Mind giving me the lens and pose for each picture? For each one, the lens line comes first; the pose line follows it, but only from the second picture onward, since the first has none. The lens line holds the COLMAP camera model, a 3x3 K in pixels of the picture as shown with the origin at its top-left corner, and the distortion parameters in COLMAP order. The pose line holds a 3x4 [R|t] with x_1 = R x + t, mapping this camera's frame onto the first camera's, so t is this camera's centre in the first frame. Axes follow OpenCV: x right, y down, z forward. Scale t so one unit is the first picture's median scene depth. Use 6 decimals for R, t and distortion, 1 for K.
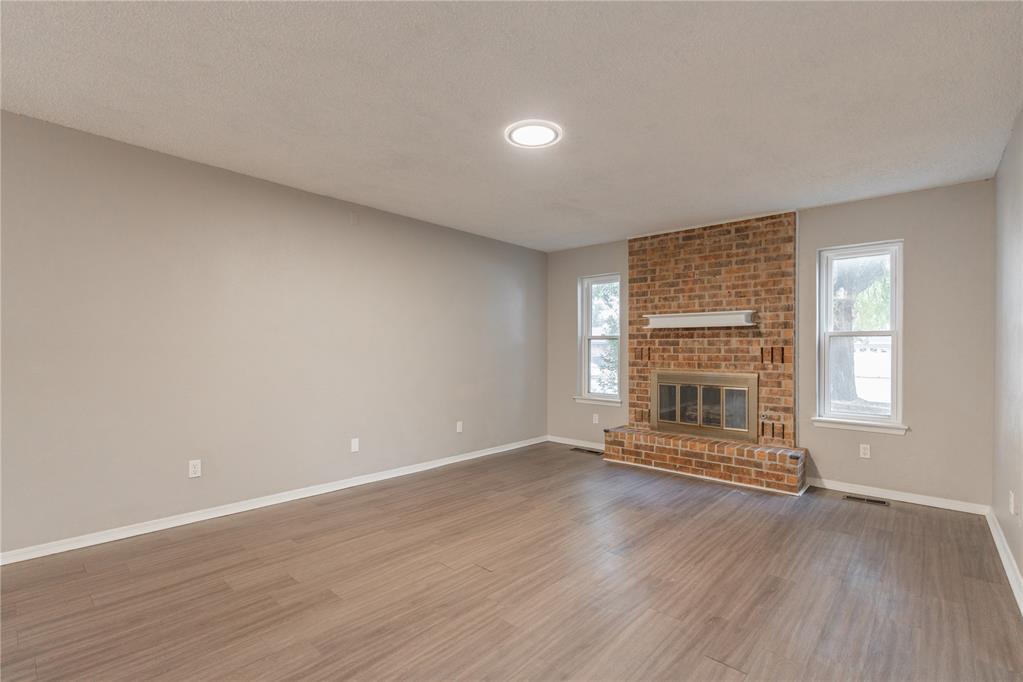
lens RADIAL K [[463.5, 0, 509.9], [0, 463.5, 353.1], [0, 0, 1]] dist [-0.008464, 0.002855]
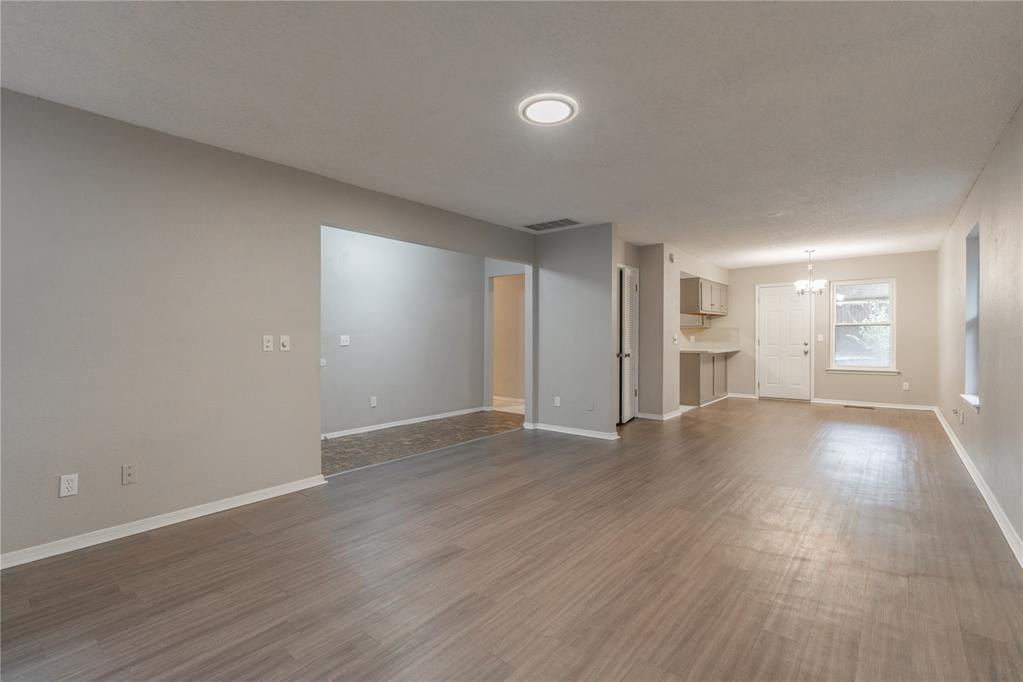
lens RADIAL K [[463.5, 0, 520.1], [0, 463.5, 339.7], [0, 0, 1]] dist [-0.008464, 0.002855]
pose [[-0.998015, -0.004541, -0.062814, 0.103203], [-0.005215, 0.999931, 0.010573, -0.003297], [0.062762, 0.010879, -0.997969, 1.176340]]
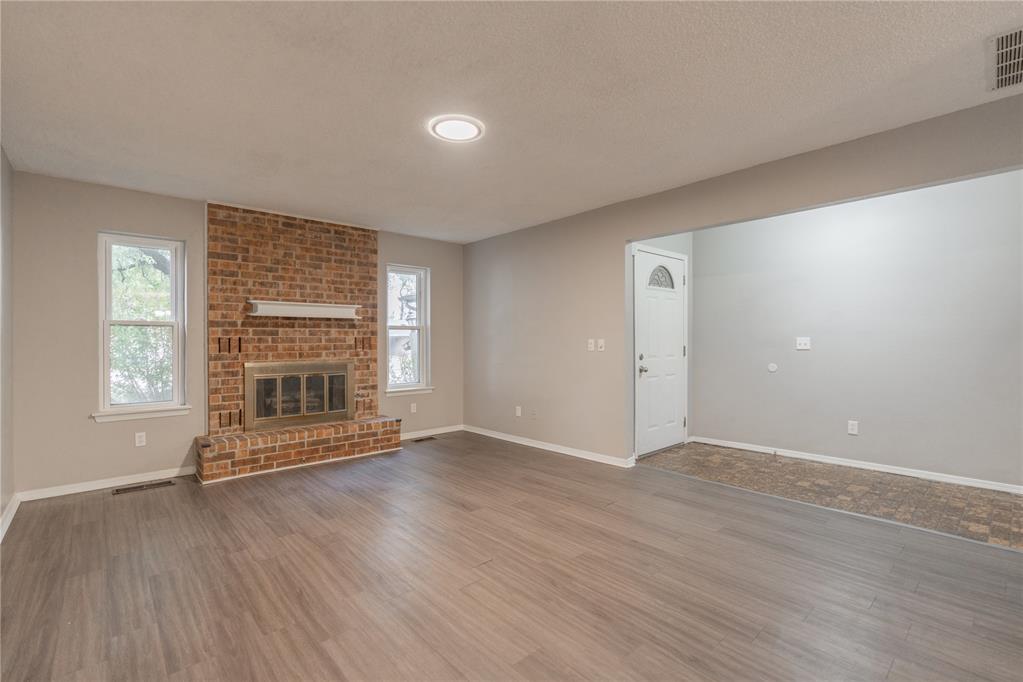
lens RADIAL K [[463.5, 0, 510.4], [0, 463.5, 338.5], [0, 0, 1]] dist [-0.008464, 0.002855]
pose [[0.103685, -0.003737, 0.994603, -0.570405], [0.012141, 0.999923, 0.002491, -0.006858], [-0.994536, 0.011817, 0.103722, 0.467193]]
